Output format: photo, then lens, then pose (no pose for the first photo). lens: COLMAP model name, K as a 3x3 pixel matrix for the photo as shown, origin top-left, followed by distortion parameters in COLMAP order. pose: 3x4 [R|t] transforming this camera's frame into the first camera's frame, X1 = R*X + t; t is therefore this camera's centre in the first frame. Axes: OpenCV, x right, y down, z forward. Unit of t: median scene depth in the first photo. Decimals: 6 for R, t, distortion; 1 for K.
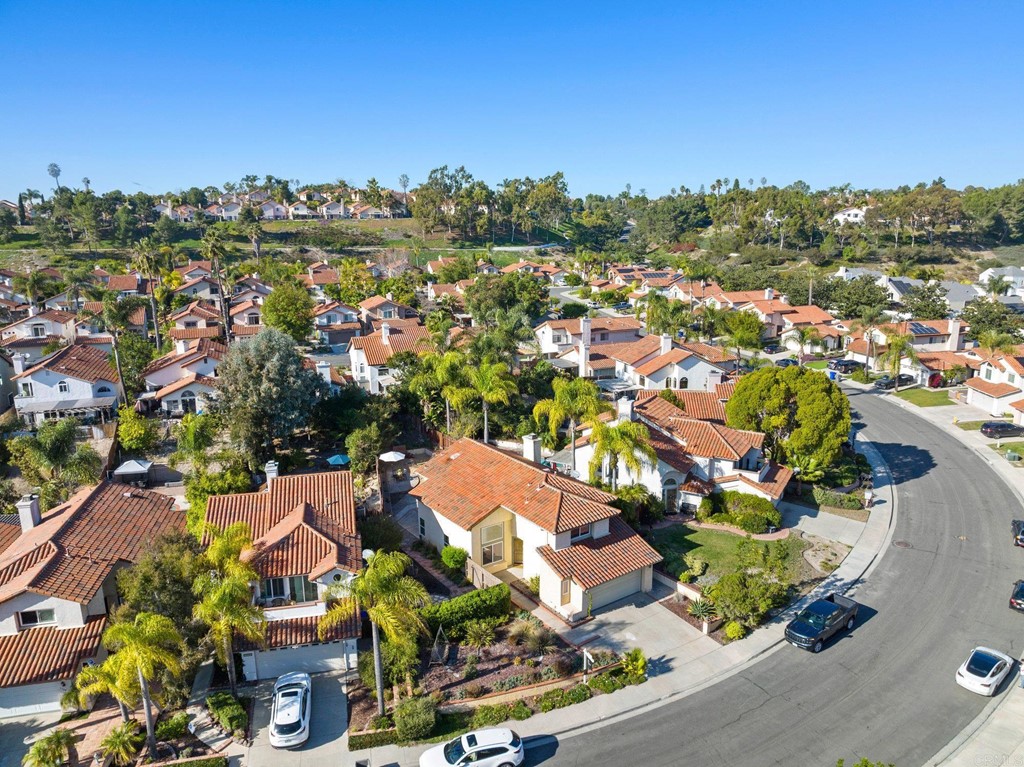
lens RADIAL K [[731.2, 0, 512.6], [0, 731.2, 381.4], [0, 0, 1]] dist [-0.057946, 0.037844]
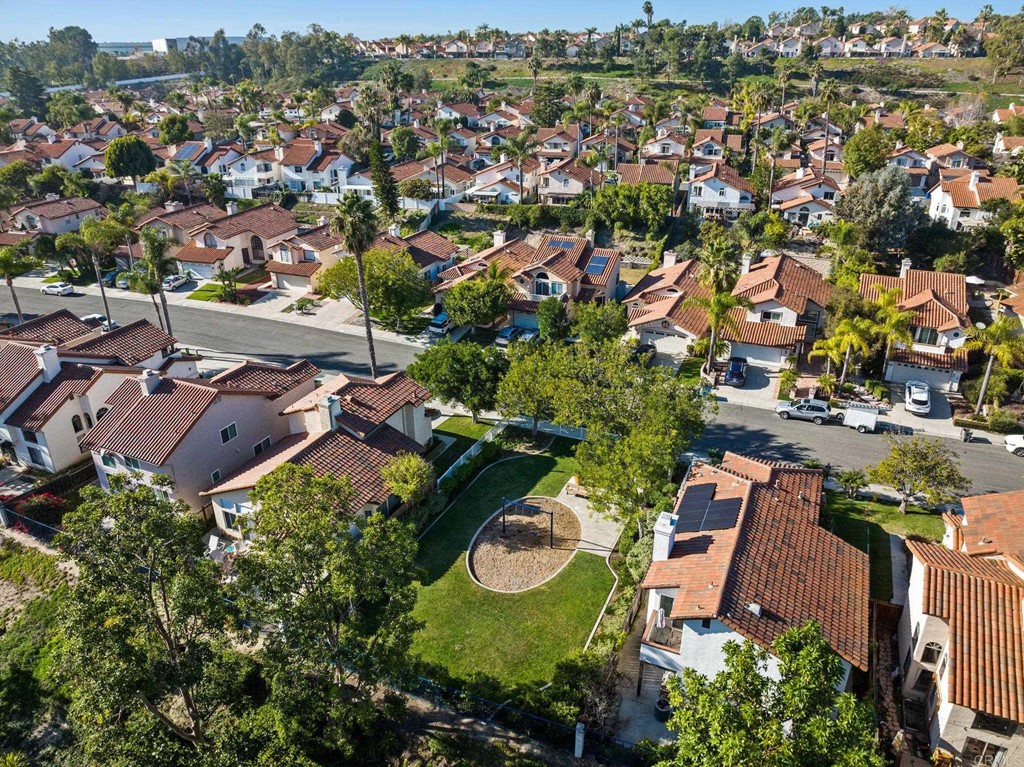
lens RADIAL K [[731.2, 0, 501.5], [0, 731.2, 386.0], [0, 0, 1]] dist [-0.057946, 0.037844]
pose [[0.797890, 0.259773, -0.543957, -0.032943], [-0.132540, 0.955899, 0.262088, 0.021609], [0.588052, -0.137021, 0.797133, -0.179519]]
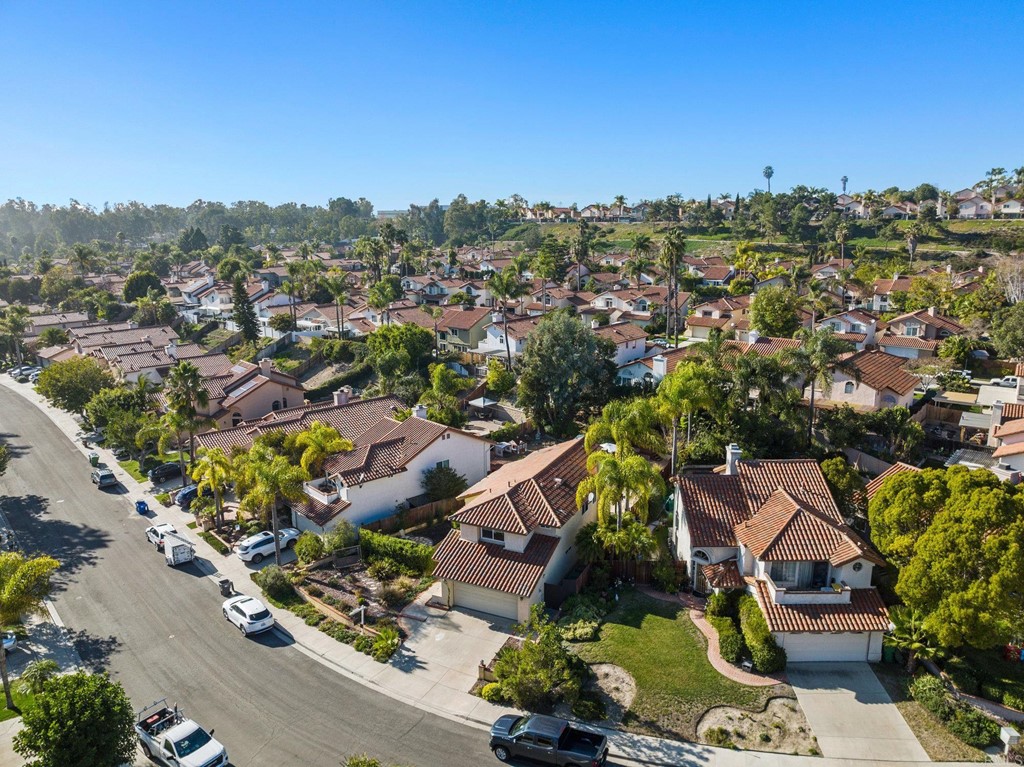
lens RADIAL K [[731.2, 0, 515.6], [0, 731.2, 382.1], [0, 0, 1]] dist [-0.057946, 0.037844]
pose [[0.479180, 0.193746, -0.856066, 0.236067], [-0.187610, 0.975401, 0.115740, -0.031076], [0.857432, 0.105146, 0.503741, 0.125932]]
